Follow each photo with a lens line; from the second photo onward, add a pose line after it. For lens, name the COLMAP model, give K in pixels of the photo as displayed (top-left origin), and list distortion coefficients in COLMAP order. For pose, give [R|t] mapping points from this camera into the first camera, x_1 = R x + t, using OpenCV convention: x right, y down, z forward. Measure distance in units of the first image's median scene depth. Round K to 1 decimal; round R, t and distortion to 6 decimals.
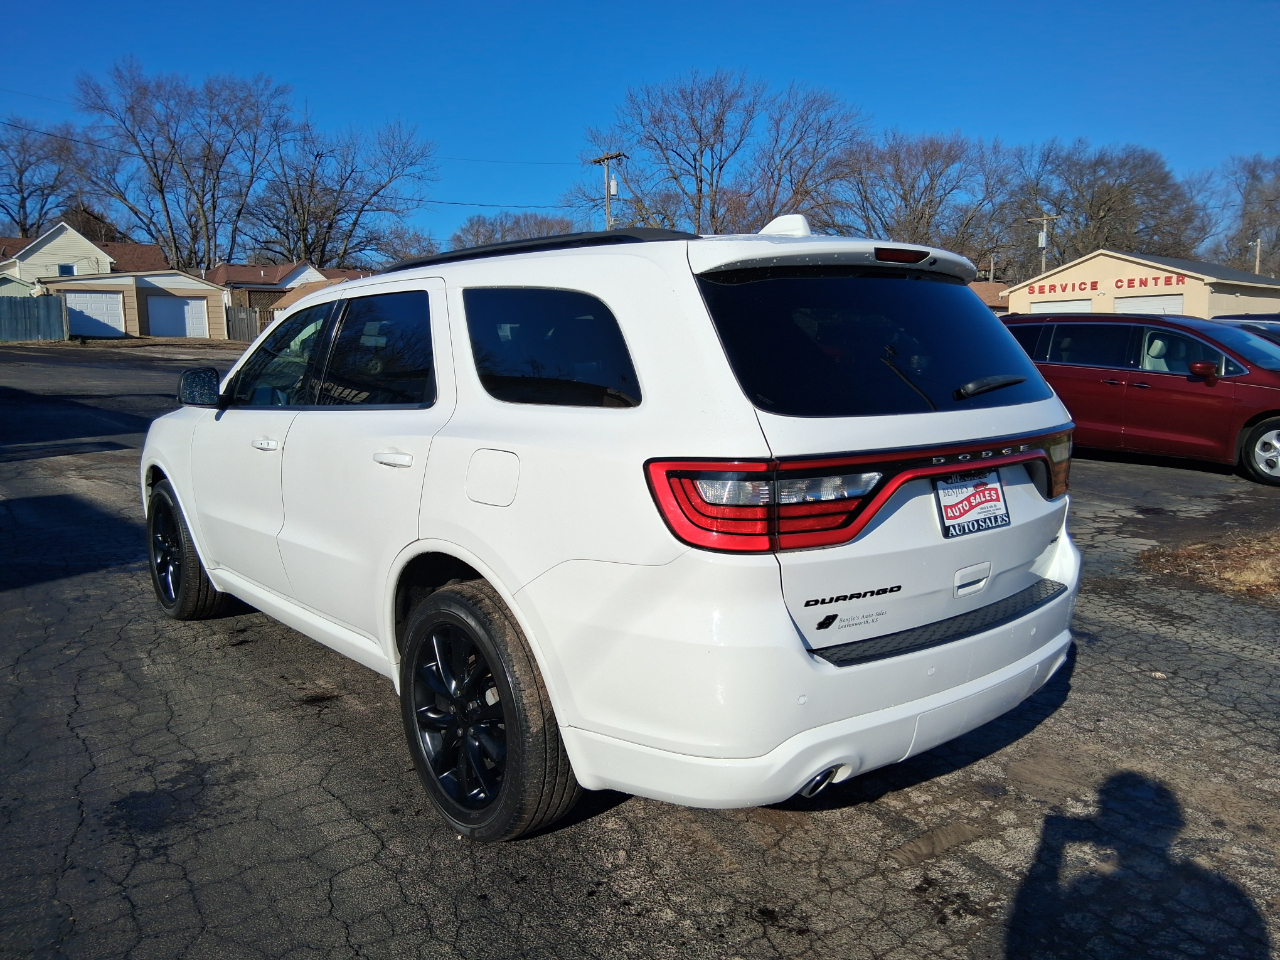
lens RADIAL K [[960.9, 0, 632.8], [0, 960.9, 462.1], [0, 0, 1]] dist [0.080883, -0.134224]
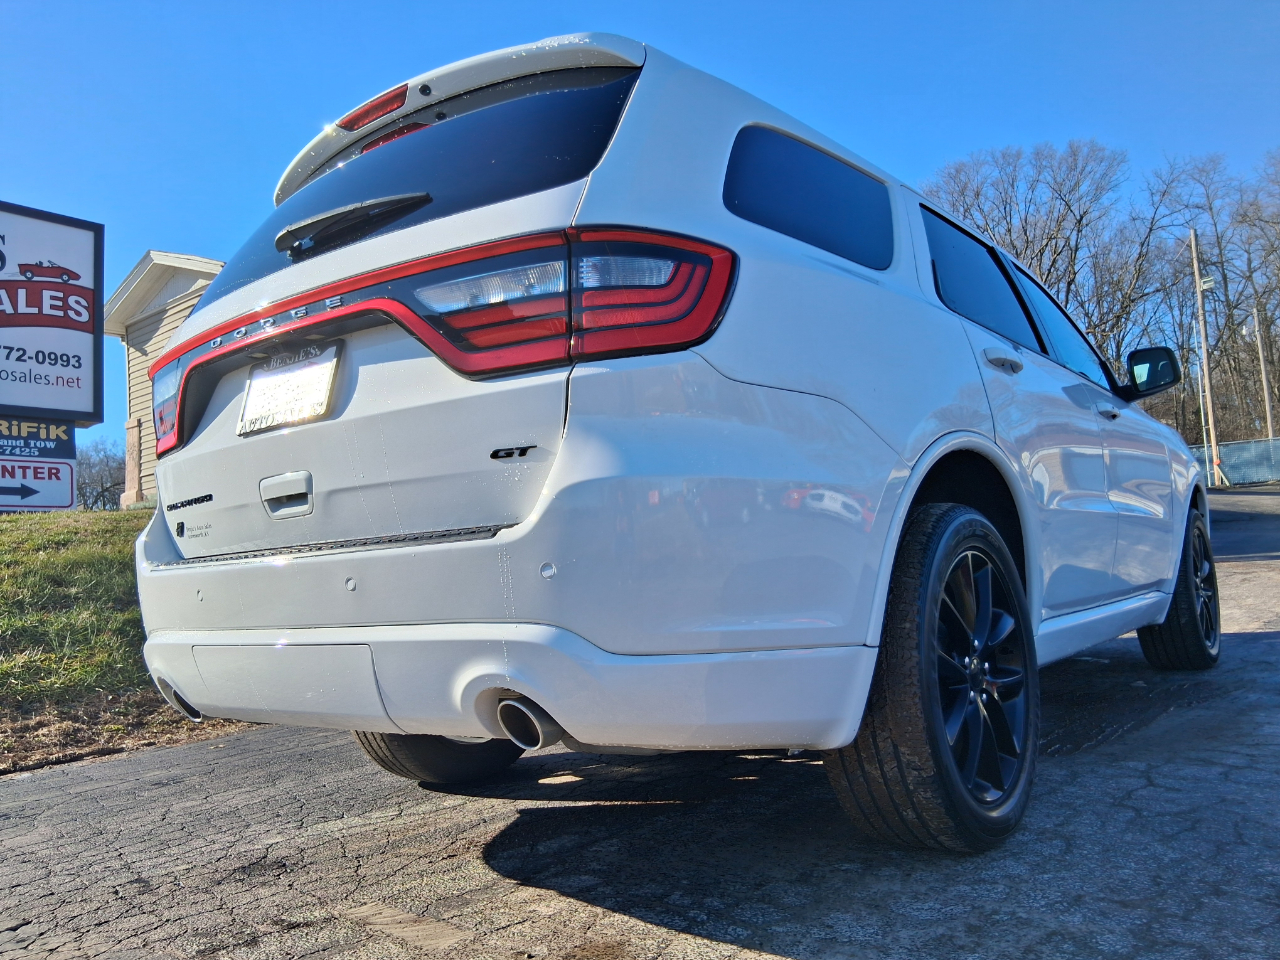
lens RADIAL K [[967.7, 0, 633.0], [0, 967.7, 462.3], [0, 0, 1]] dist [0.054721, -0.105745]
pose [[0.215127, -0.101350, -0.971313, 1.134830], [-0.053155, 0.991911, -0.115272, 0.169011], [0.975138, 0.076428, 0.208000, 1.111411]]
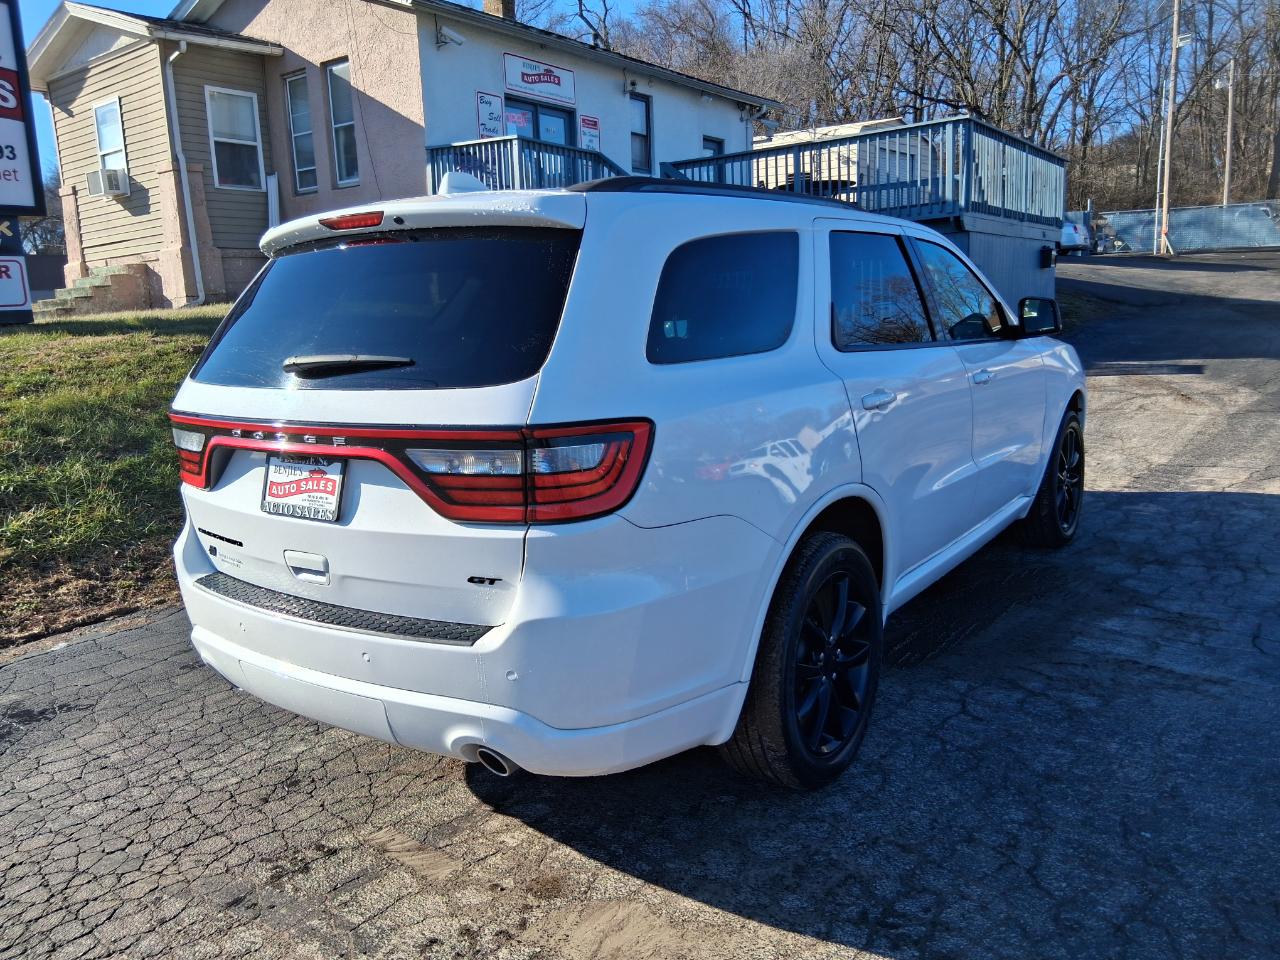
lens RADIAL K [[960.9, 0, 632.8], [0, 960.9, 462.1], [0, 0, 1]] dist [0.080883, -0.134224]
pose [[0.260612, 0.158616, -0.952325, 1.340484], [-0.067692, 0.986986, 0.145864, -0.143668], [0.963068, 0.026451, 0.267958, 1.060239]]
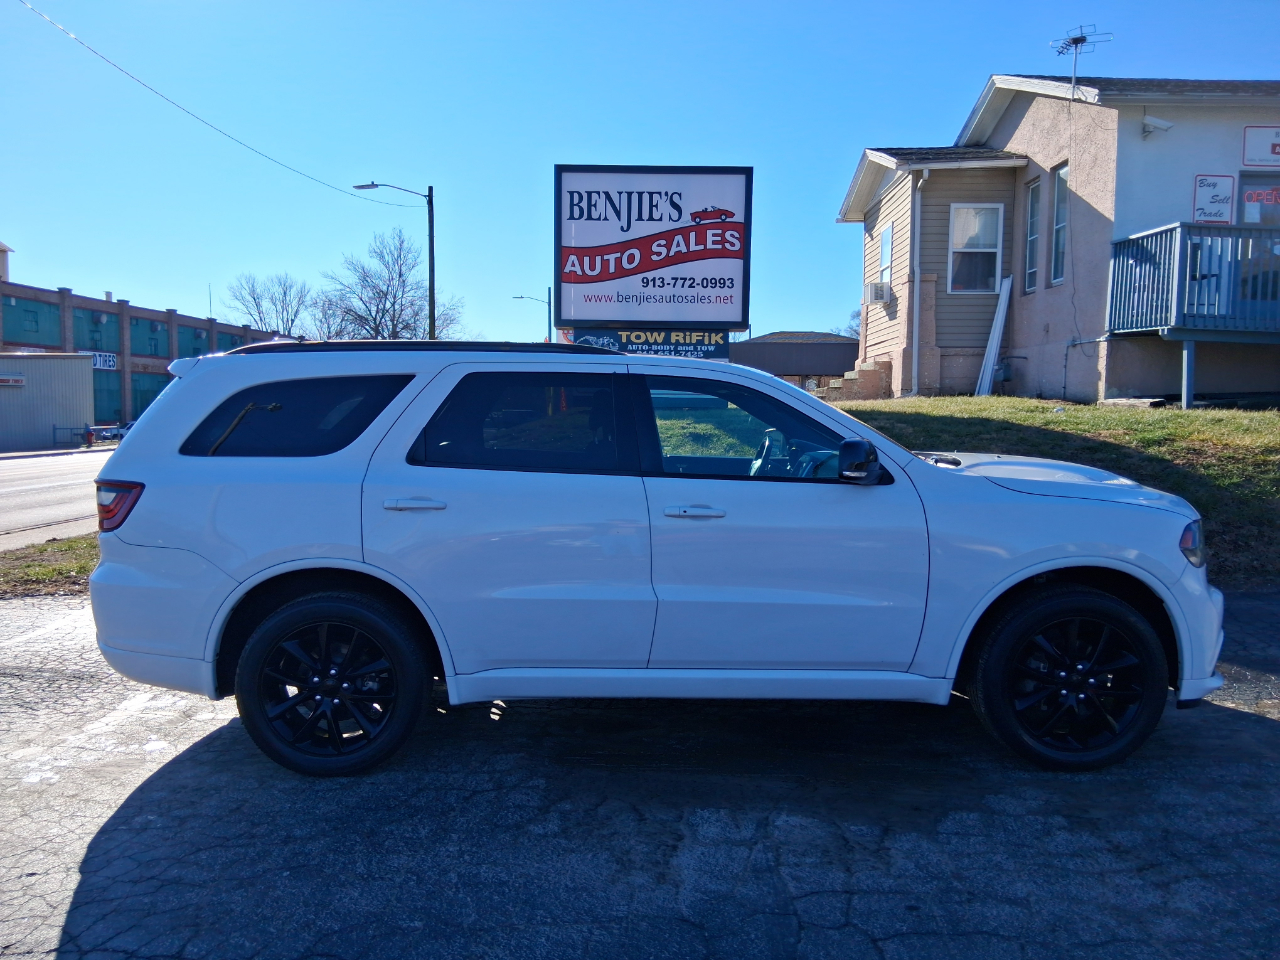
lens RADIAL K [[945.6, 0, 640.0], [0, 945.6, 480.0], [0, 0, 1]] dist [0.086484, -0.135156]
pose [[-0.620148, 0.071433, -0.781226, 1.223651], [-0.082735, 0.984336, 0.155681, -0.375628], [0.780110, 0.161180, -0.604525, 2.866814]]
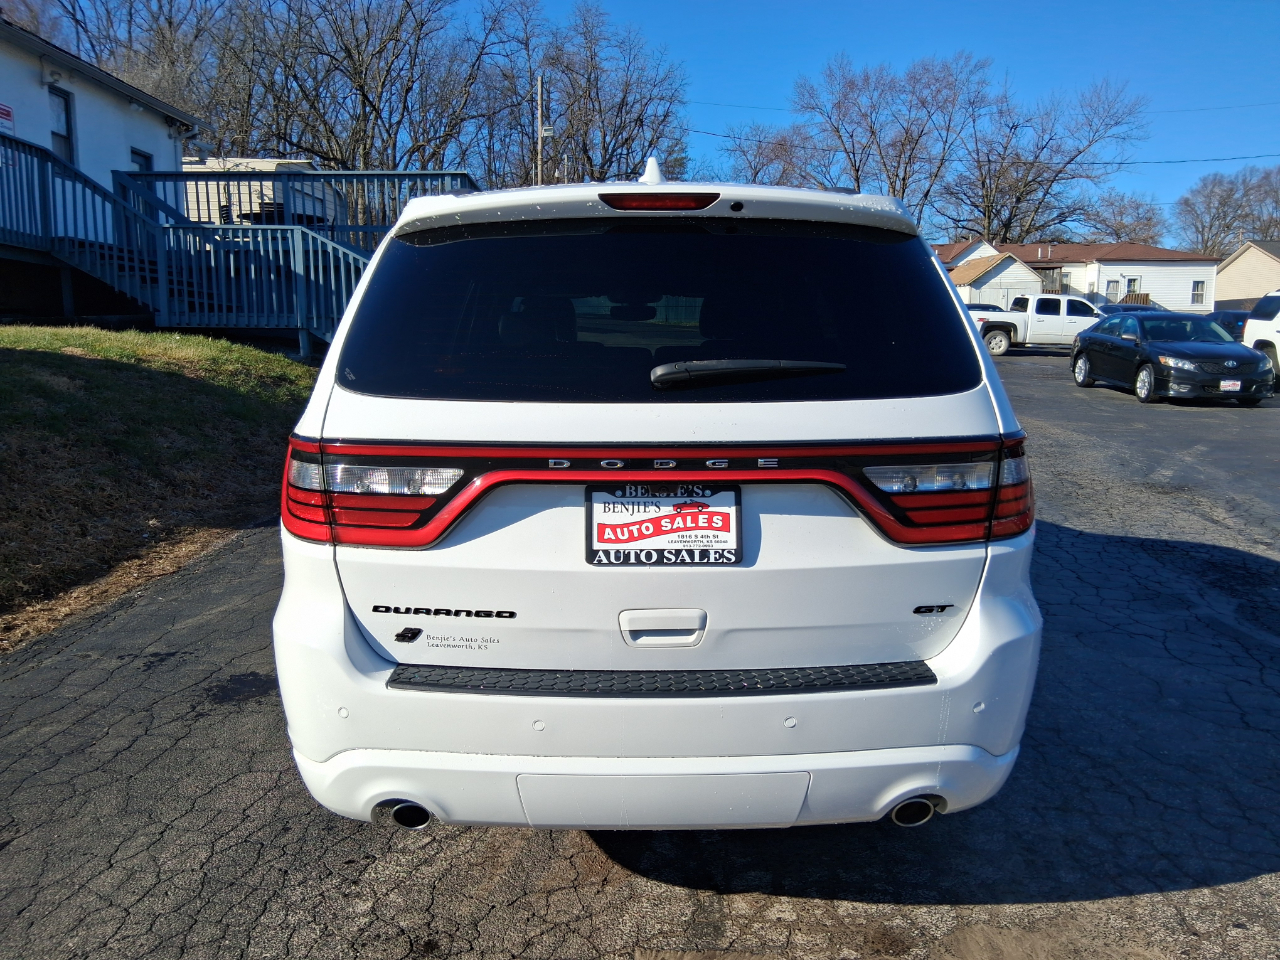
lens RADIAL K [[960.9, 0, 632.8], [0, 960.9, 462.1], [0, 0, 1]] dist [0.080883, -0.134224]
pose [[0.780088, 0.094627, -0.618473, 0.791920], [-0.080734, 0.995457, 0.050475, -0.044048], [0.620439, 0.010556, 0.784183, 0.398623]]
